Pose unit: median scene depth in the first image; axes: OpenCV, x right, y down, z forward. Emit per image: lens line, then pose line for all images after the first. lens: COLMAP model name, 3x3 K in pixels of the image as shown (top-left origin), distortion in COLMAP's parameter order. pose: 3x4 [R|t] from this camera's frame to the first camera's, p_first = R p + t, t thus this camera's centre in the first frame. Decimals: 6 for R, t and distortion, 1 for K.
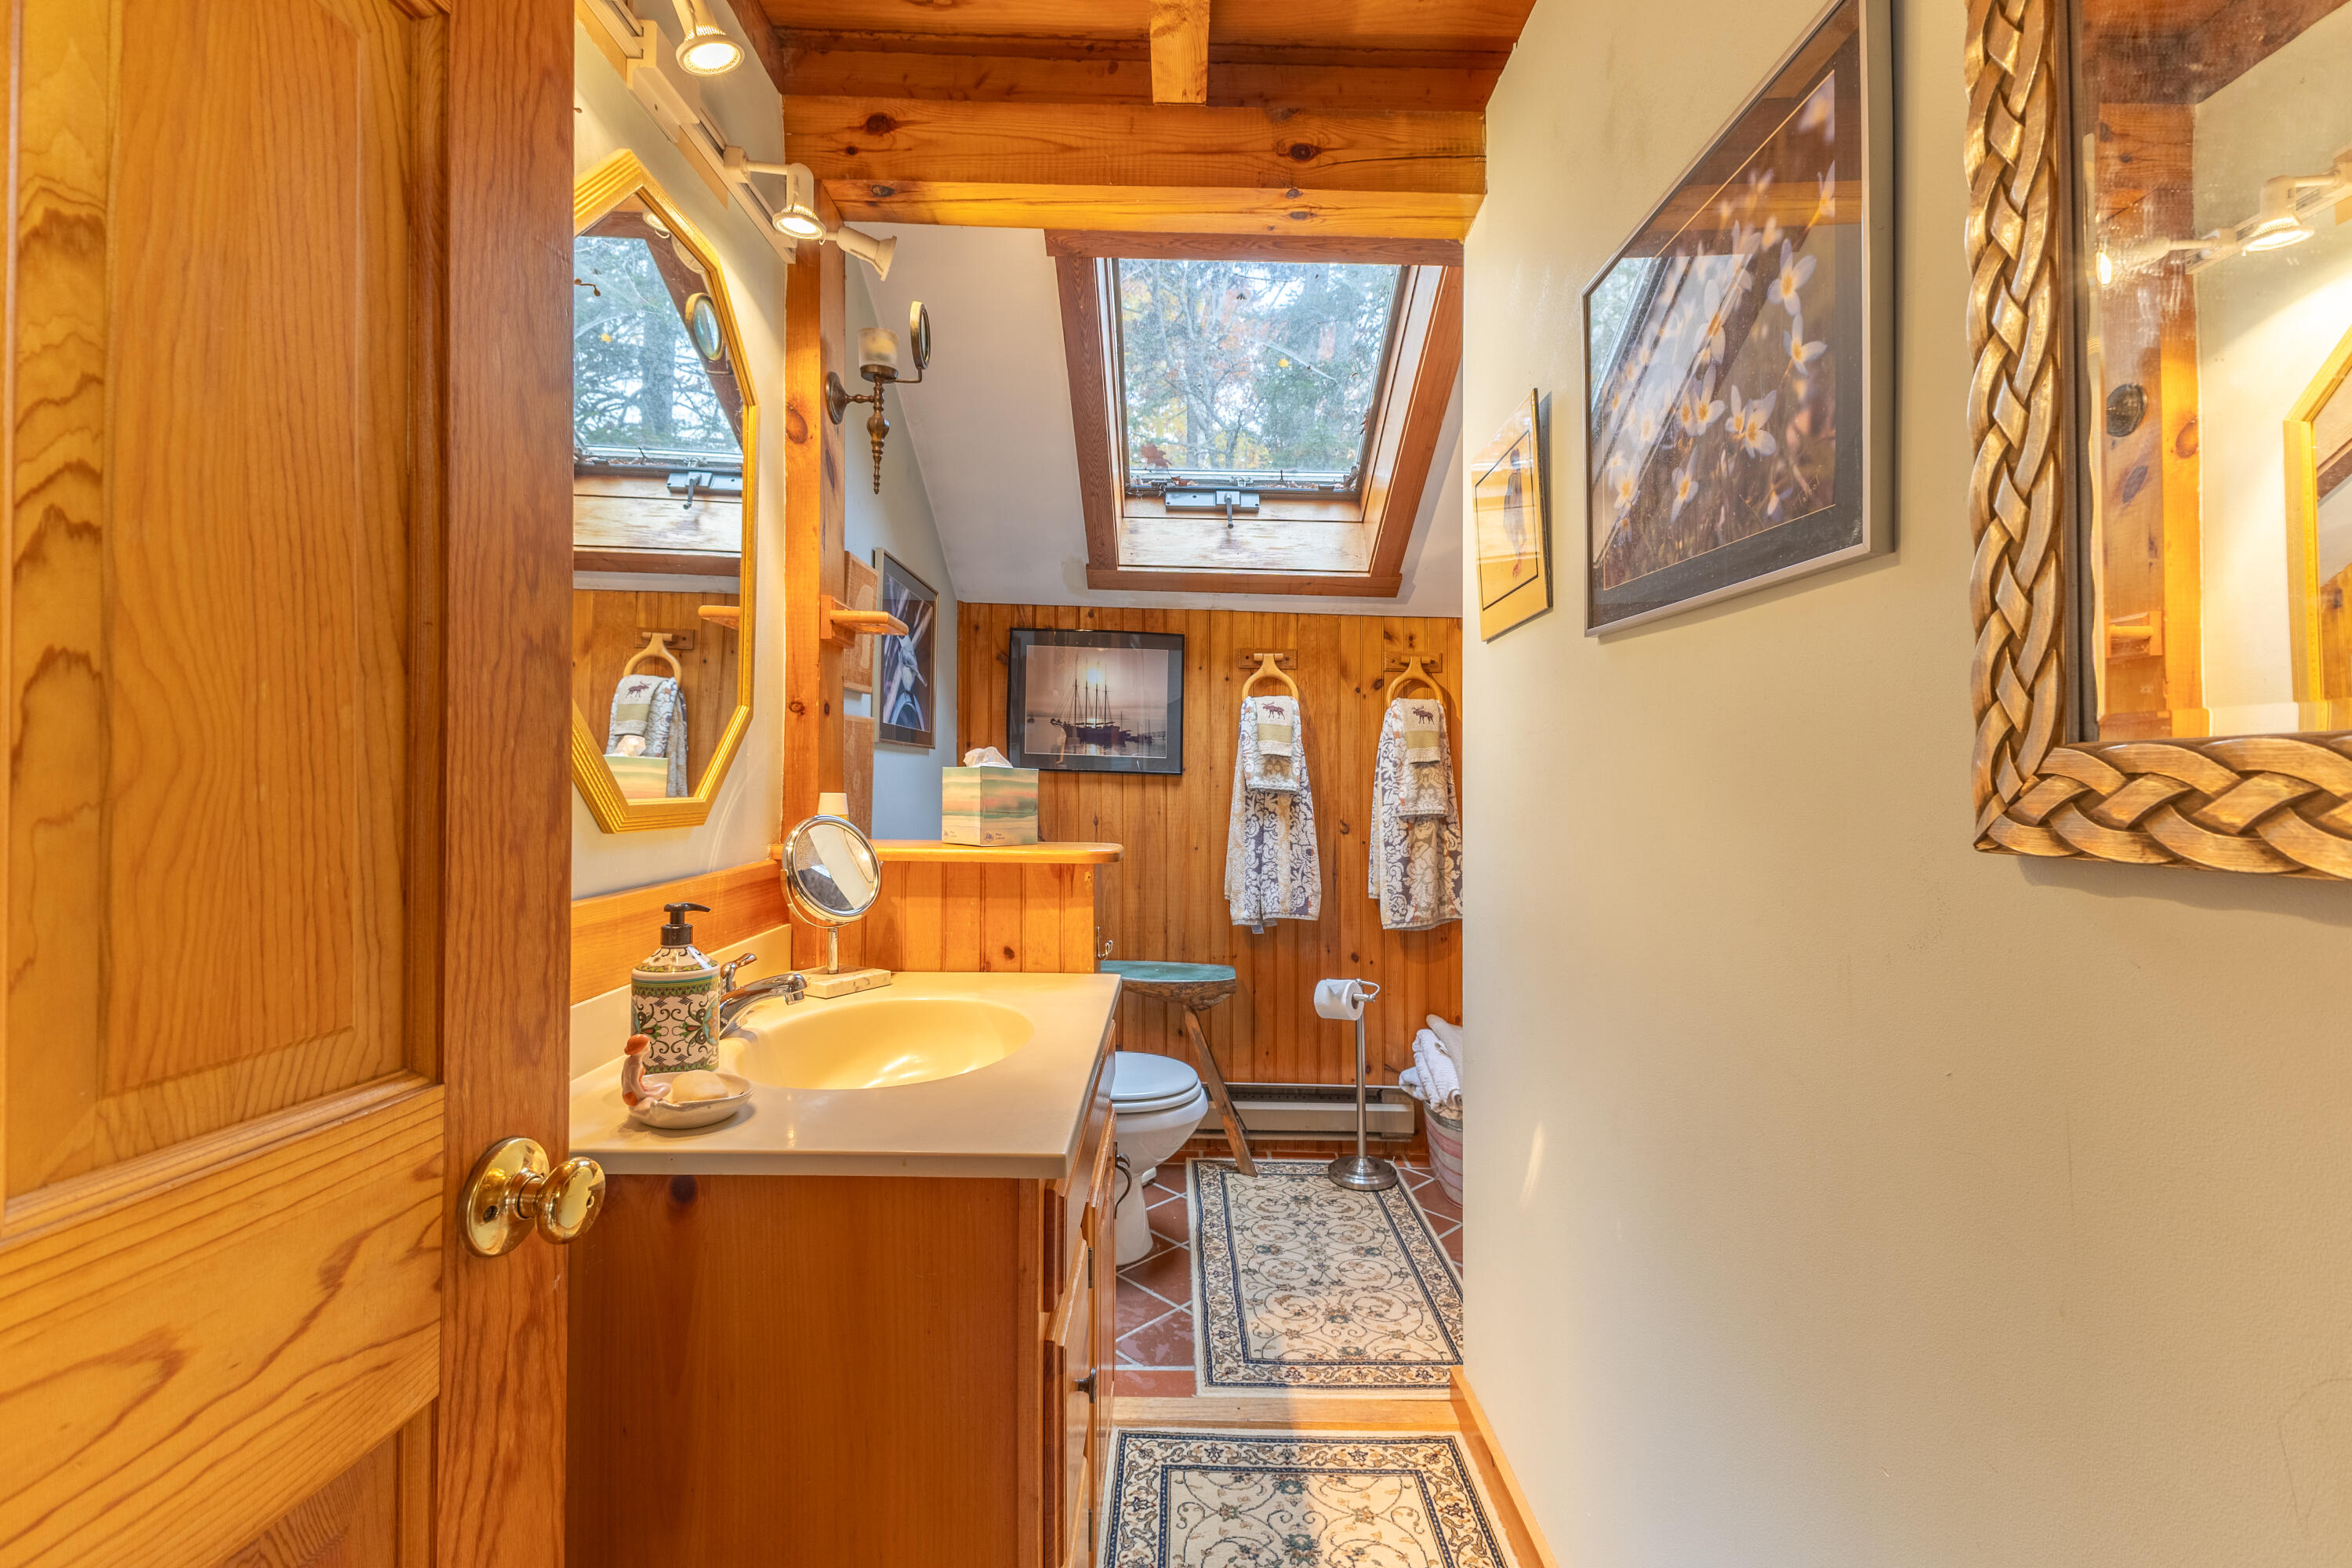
lens RADIAL K [[1030.0, 0, 1177.6], [0, 1030.0, 777.9], [0, 0, 1]] dist [-0.005452, -0.000417]
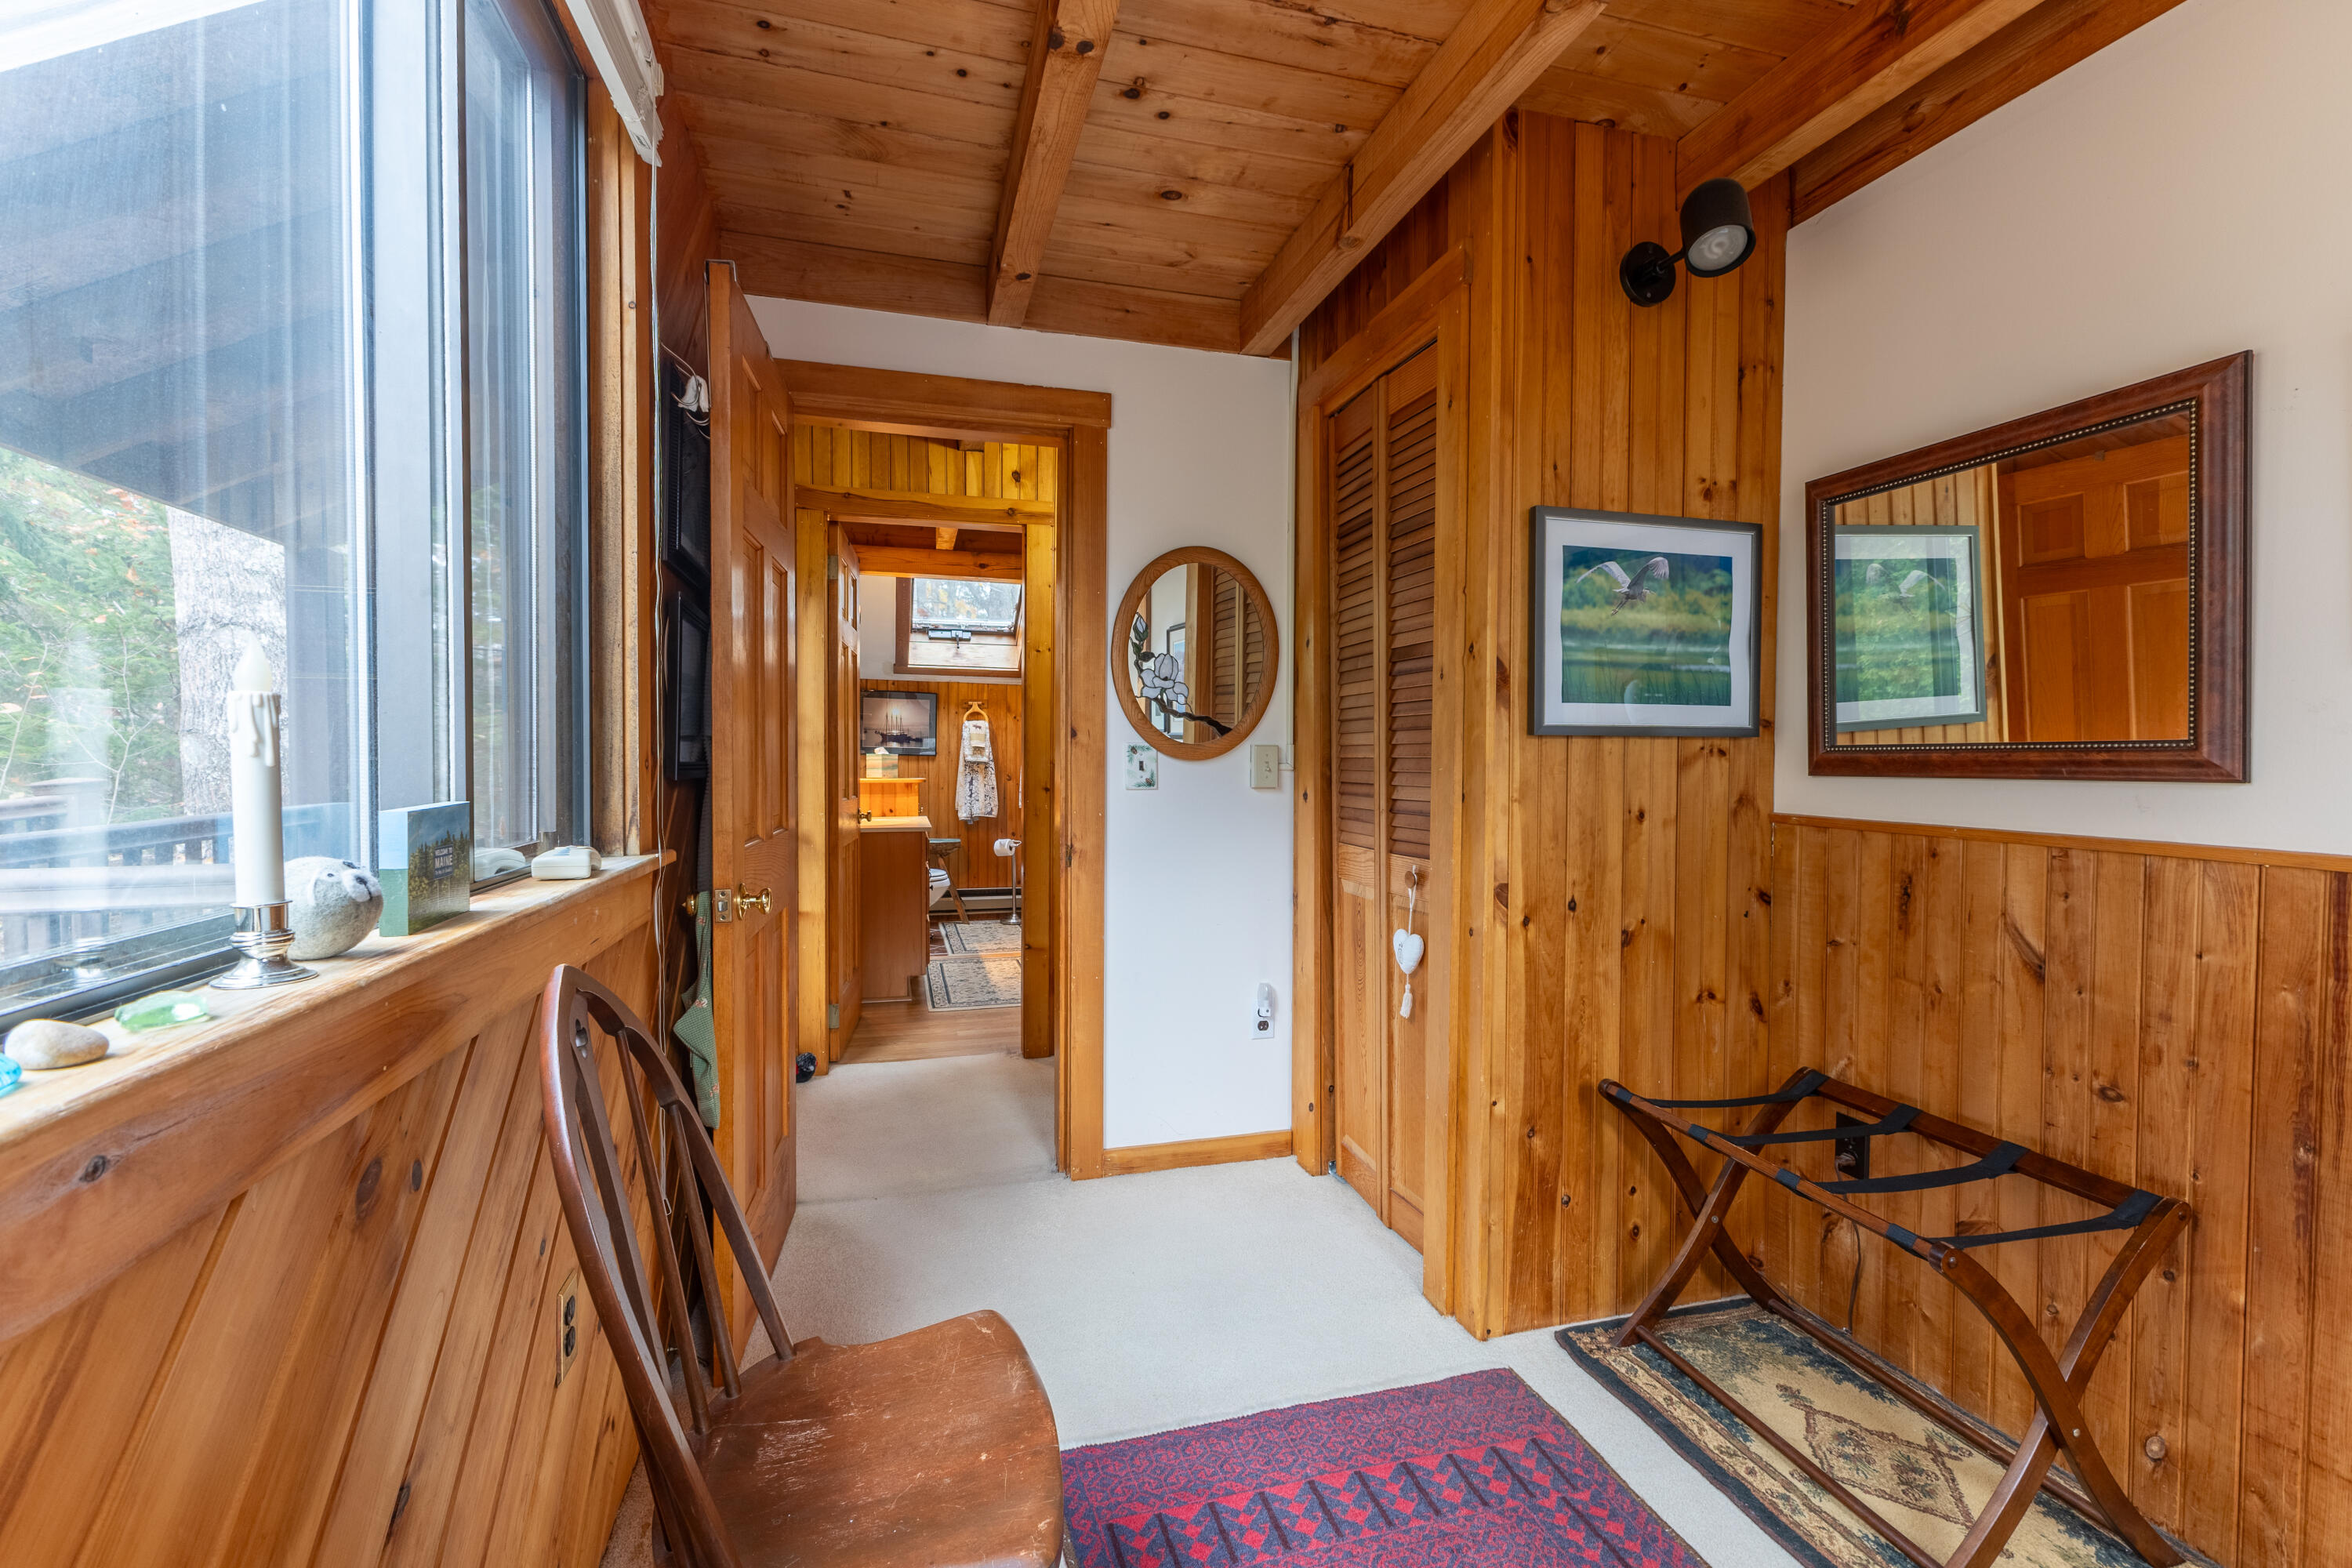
lens RADIAL K [[1030.0, 0, 1179.4], [0, 1030.0, 769.7], [0, 0, 1]] dist [-0.005452, -0.000417]
pose [[0.962903, -0.002597, 0.269836, -0.094187], [-0.001271, 0.999899, 0.014160, -0.003648], [-0.269845, -0.013977, 0.962802, -1.357417]]
